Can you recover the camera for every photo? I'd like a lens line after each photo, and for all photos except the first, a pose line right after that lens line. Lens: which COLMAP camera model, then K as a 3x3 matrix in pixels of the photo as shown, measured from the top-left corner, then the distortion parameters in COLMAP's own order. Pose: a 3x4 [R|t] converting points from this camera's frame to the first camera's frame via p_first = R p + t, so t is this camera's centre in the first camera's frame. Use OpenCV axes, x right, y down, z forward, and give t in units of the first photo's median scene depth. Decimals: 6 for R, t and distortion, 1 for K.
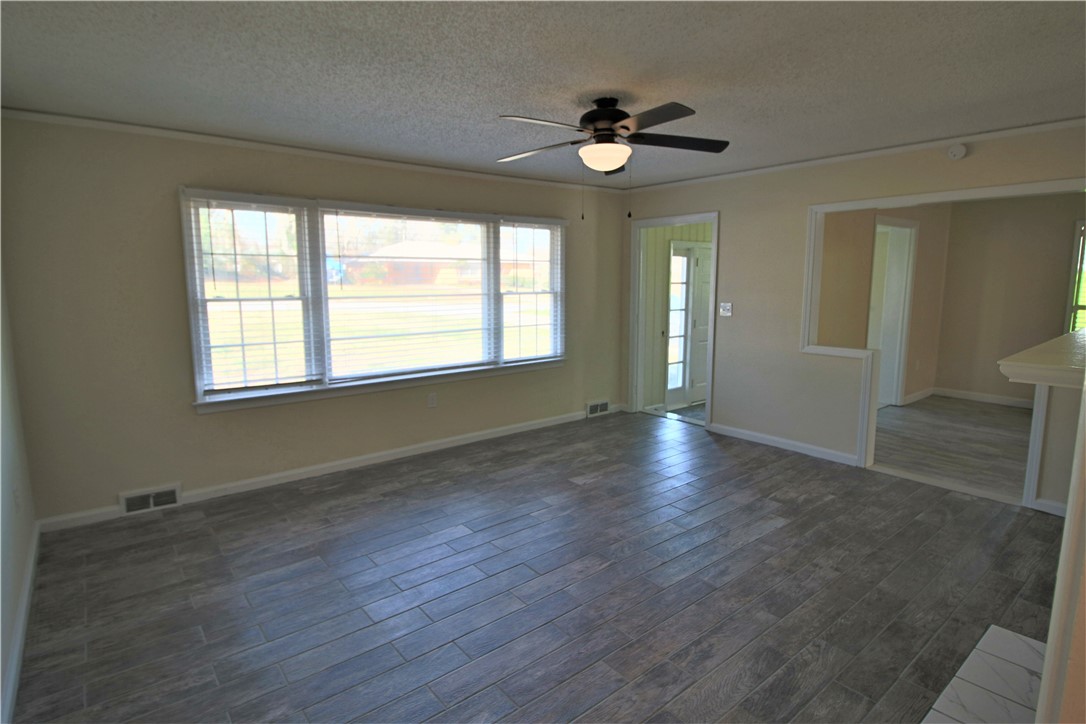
lens RADIAL K [[561.3, 0, 539.9], [0, 561.3, 352.4], [0, 0, 1]] dist [-0.000821, -0.013878]
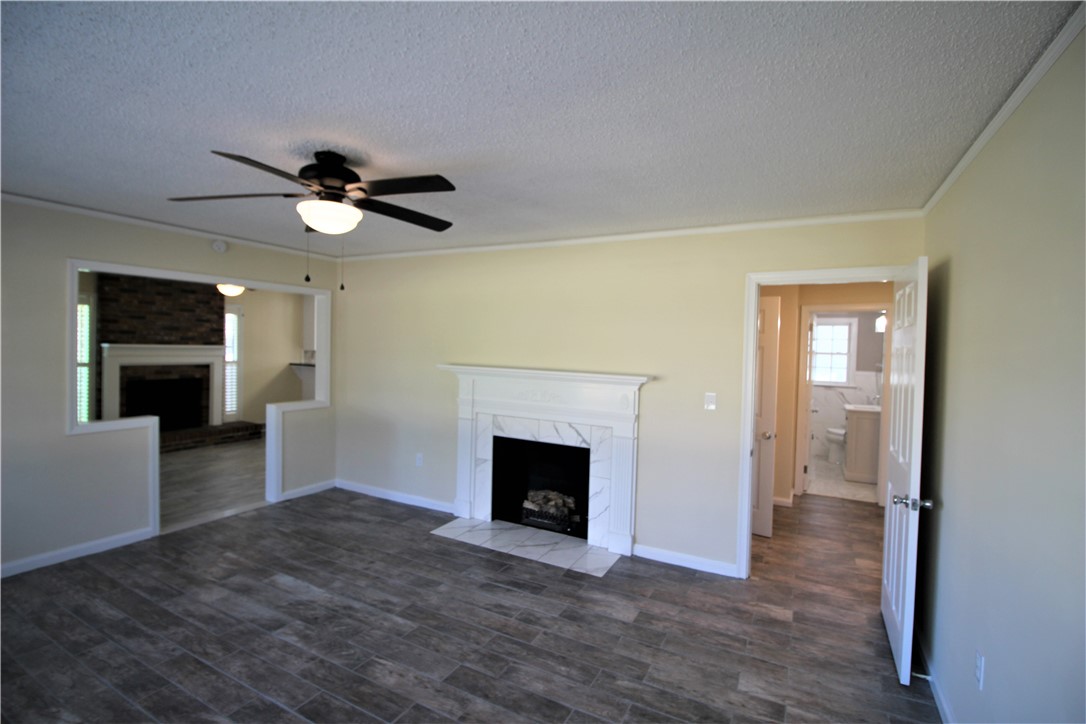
lens RADIAL K [[503.0, 0, 542.0], [0, 503.0, 356.4], [0, 0, 1]] dist [0.000693, -0.013869]
pose [[-0.393047, -0.026888, 0.919125, -0.538536], [0.097887, 0.992669, 0.070899, -0.113761], [-0.914293, 0.117837, -0.387533, 0.748158]]
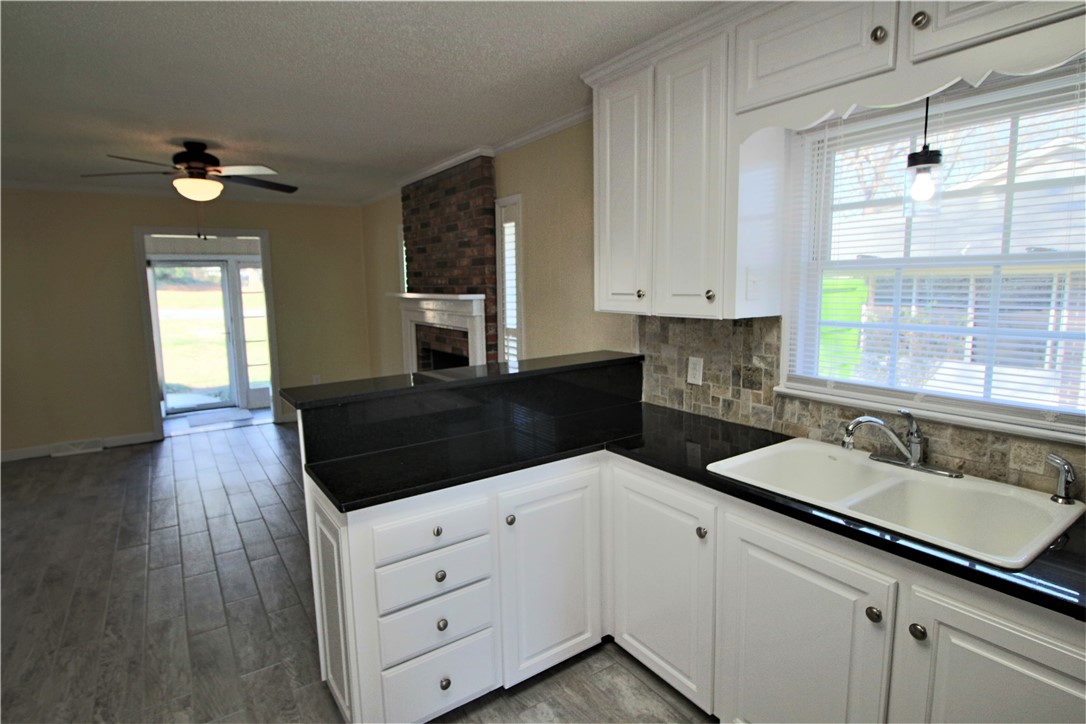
lens RADIAL K [[561.3, 0, 539.9], [0, 561.3, 352.4], [0, 0, 1]] dist [-0.000821, -0.013878]
pose [[0.996518, -0.001807, -0.083357, 1.877274], [0.001153, 0.999968, -0.007891, -0.027390], [0.083369, 0.007767, 0.996489, 0.138319]]
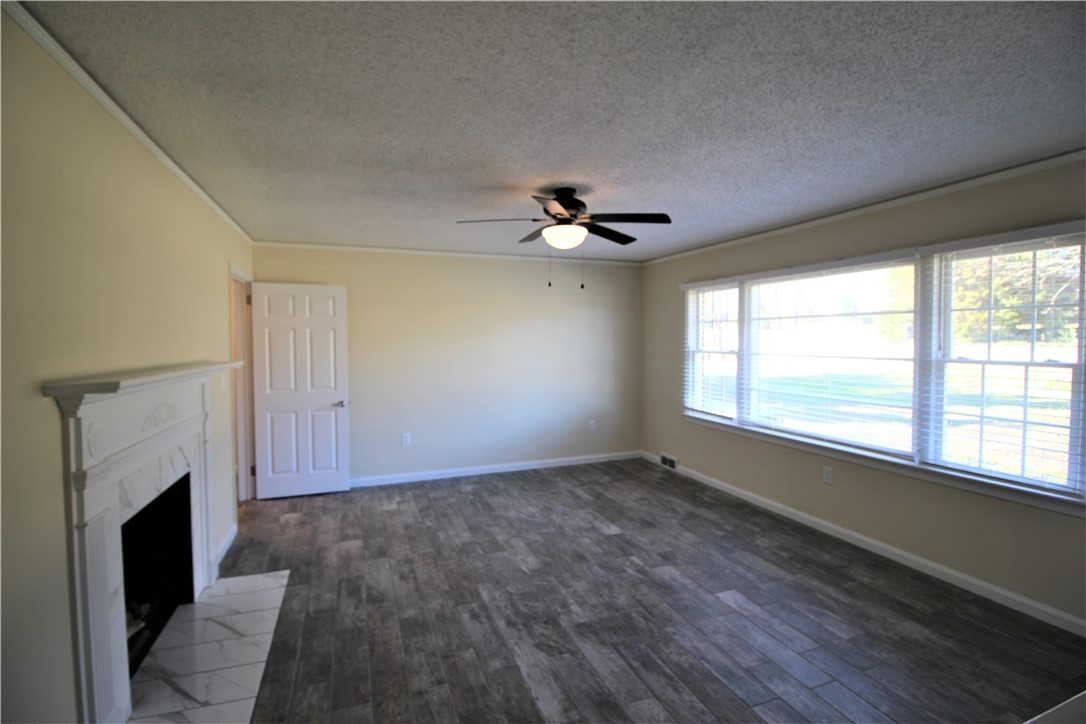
lens RADIAL K [[503.0, 0, 542.0], [0, 503.0, 356.4], [0, 0, 1]] dist [0.000693, -0.013869]
pose [[-0.309931, 0.038647, -0.949973, 0.831626], [-0.121098, 0.989431, 0.079761, -0.129388], [0.943015, 0.139761, -0.301975, 0.953422]]
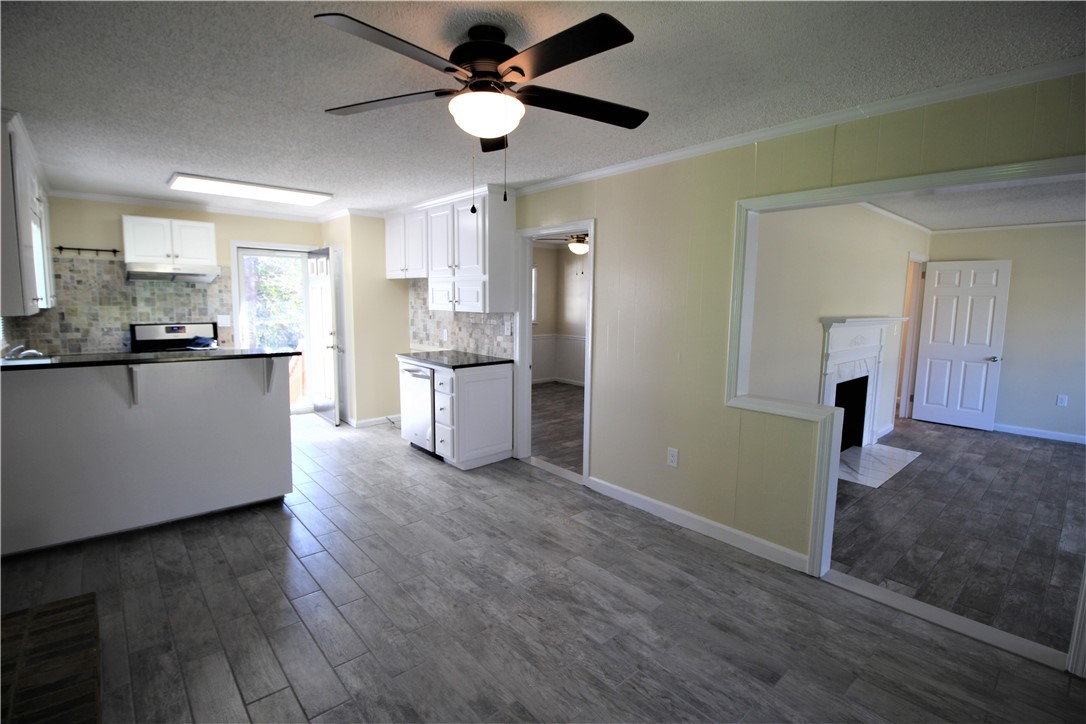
lens RADIAL K [[503.0, 0, 542.0], [0, 503.0, 356.4], [0, 0, 1]] dist [0.000693, -0.013869]
pose [[-0.998789, -0.004075, -0.049026, 1.222579], [-0.015939, 0.969611, 0.244131, -0.202535], [0.046541, 0.244616, -0.968502, 1.492940]]
